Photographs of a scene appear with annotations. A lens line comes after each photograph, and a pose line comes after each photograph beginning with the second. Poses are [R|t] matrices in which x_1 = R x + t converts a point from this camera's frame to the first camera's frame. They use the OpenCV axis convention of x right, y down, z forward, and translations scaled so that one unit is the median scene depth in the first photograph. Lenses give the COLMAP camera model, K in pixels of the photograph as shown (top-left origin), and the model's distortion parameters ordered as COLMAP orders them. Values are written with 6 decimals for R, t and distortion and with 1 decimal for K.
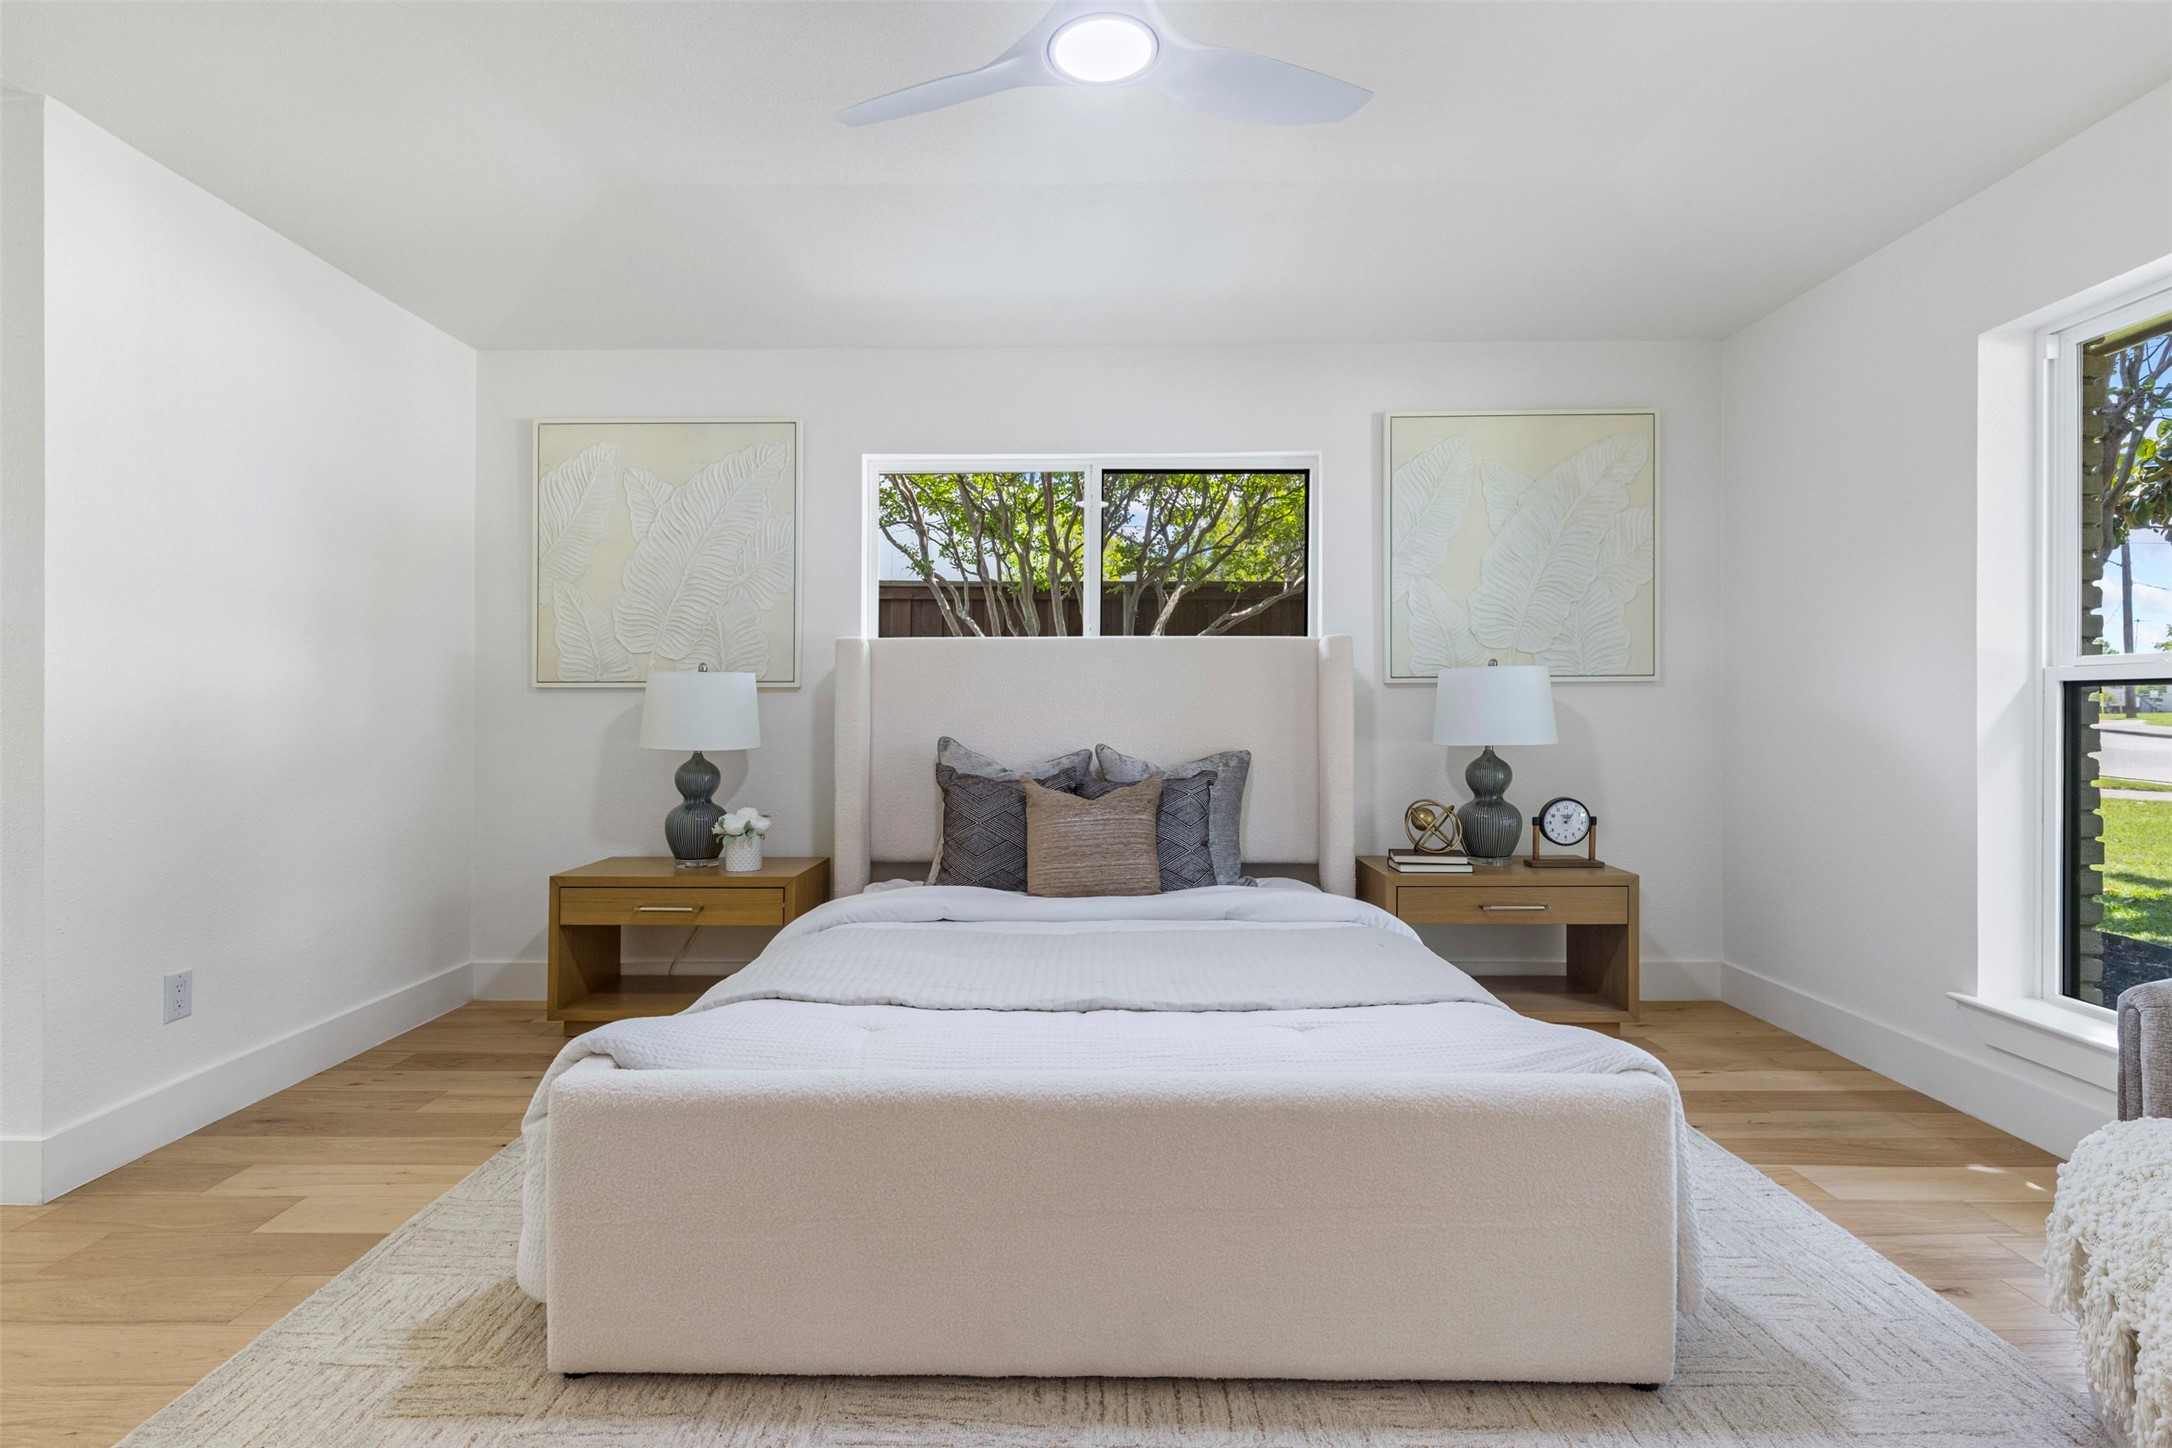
lens RADIAL K [[1073.7, 0, 1069.3], [0, 1073.7, 714.7], [0, 0, 1]] dist [0.000856, 0.000024]
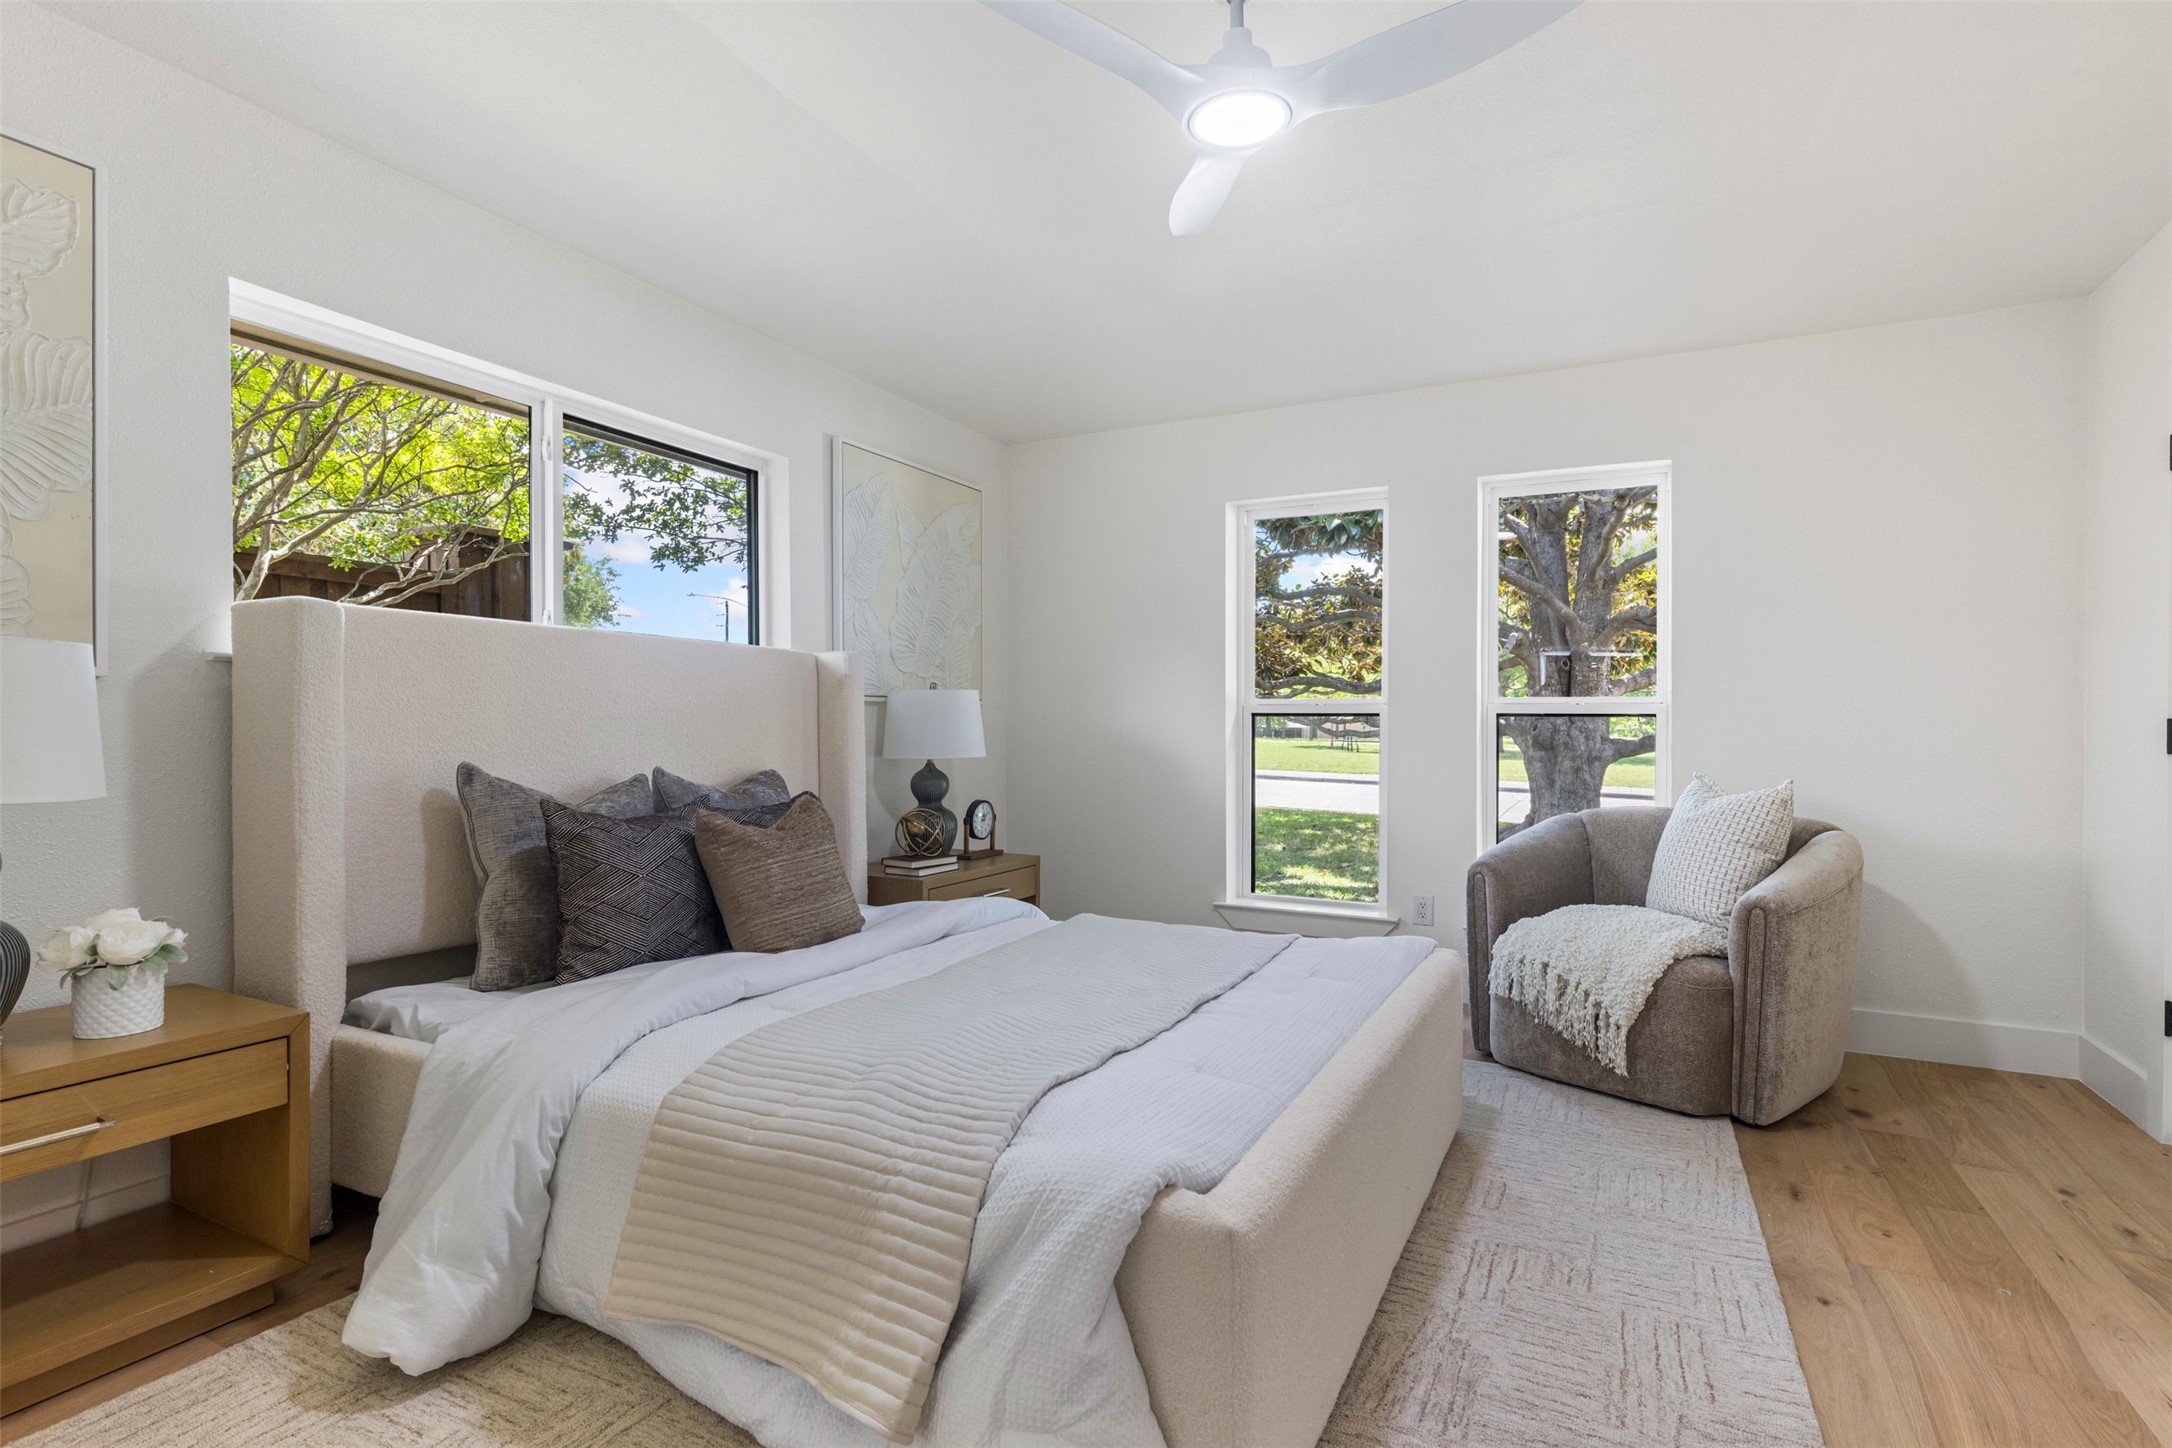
lens RADIAL K [[1073.7, 0, 1072.4], [0, 1073.7, 734.4], [0, 0, 1]] dist [0.000856, 0.000024]
pose [[0.436486, -0.000422, 0.899711, -0.571633], [-0.001681, 0.999998, 0.001285, 0.001866], [-0.899709, -0.002073, 0.436485, 0.376475]]
